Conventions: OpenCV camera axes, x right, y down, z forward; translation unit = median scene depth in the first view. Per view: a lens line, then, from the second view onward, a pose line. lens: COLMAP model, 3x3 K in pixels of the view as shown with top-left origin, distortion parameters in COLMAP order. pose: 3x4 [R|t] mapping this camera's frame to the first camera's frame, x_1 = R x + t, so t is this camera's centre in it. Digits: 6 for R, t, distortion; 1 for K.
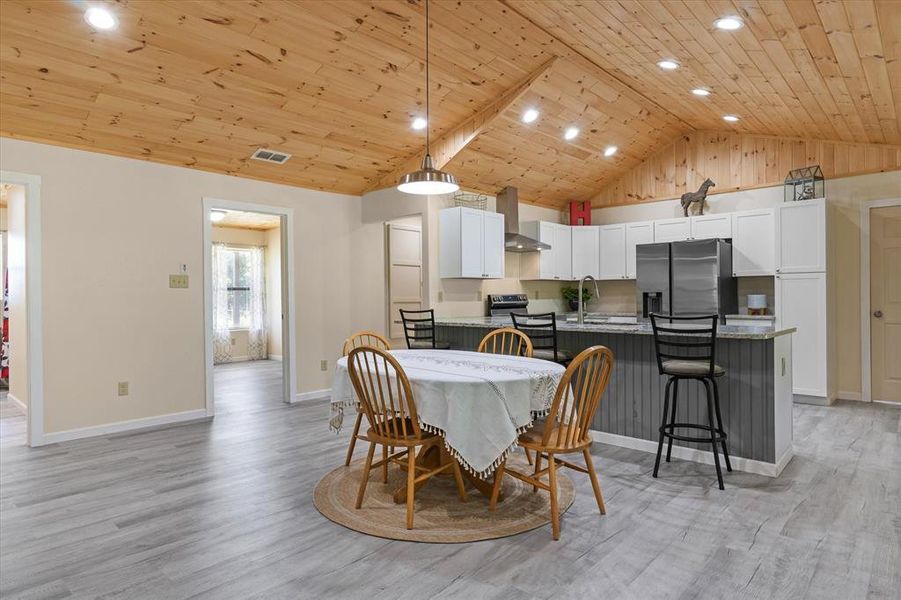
lens RADIAL K [[516.3, 0, 445.0], [0, 516.3, 295.8], [0, 0, 1]] dist [-0.003596, 0.000810]
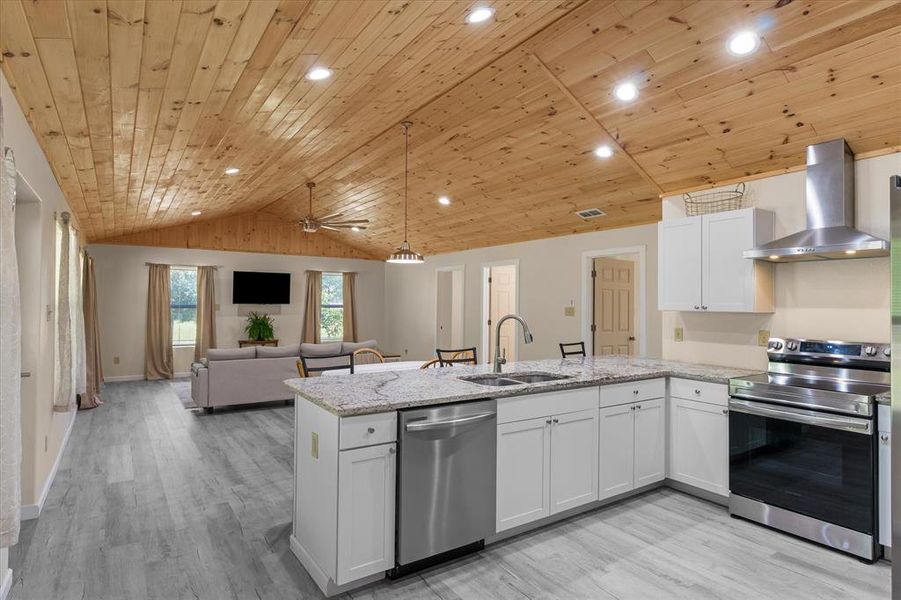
lens RADIAL K [[494.9, 0, 450.2], [0, 494.9, 295.4], [0, 0, 1]] dist [-0.004011, -0.000410]
pose [[-0.220989, -0.016944, -0.975129, 1.653665], [-0.010887, 0.999830, -0.014906, -0.086758], [0.975216, 0.007322, -0.221135, 1.689981]]
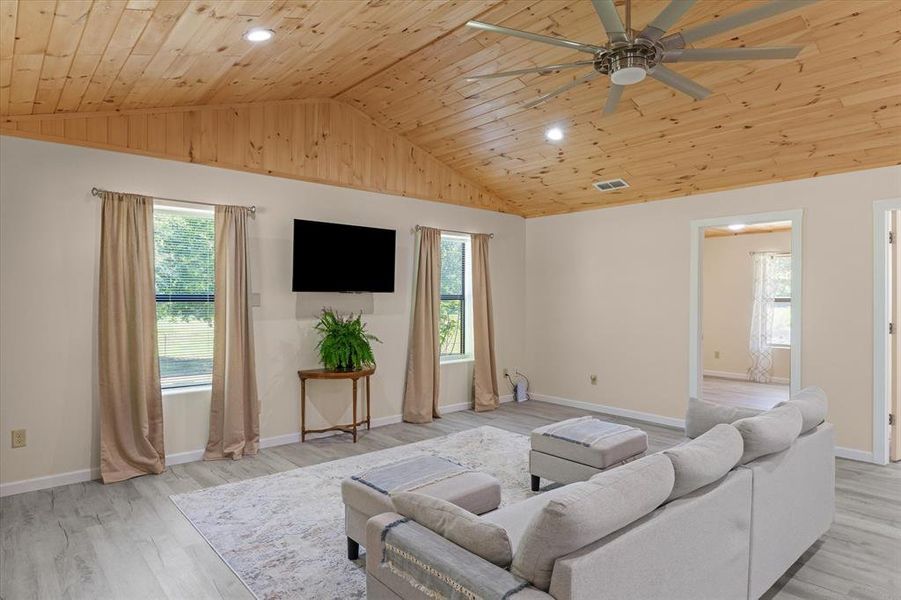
lens RADIAL K [[516.3, 0, 445.0], [0, 516.3, 295.8], [0, 0, 1]] dist [-0.003596, 0.000810]
pose [[-0.126460, 0.012471, -0.991893, 1.415783], [-0.017962, 0.999728, 0.014859, -0.086199], [0.991809, 0.019696, -0.126202, 1.438606]]
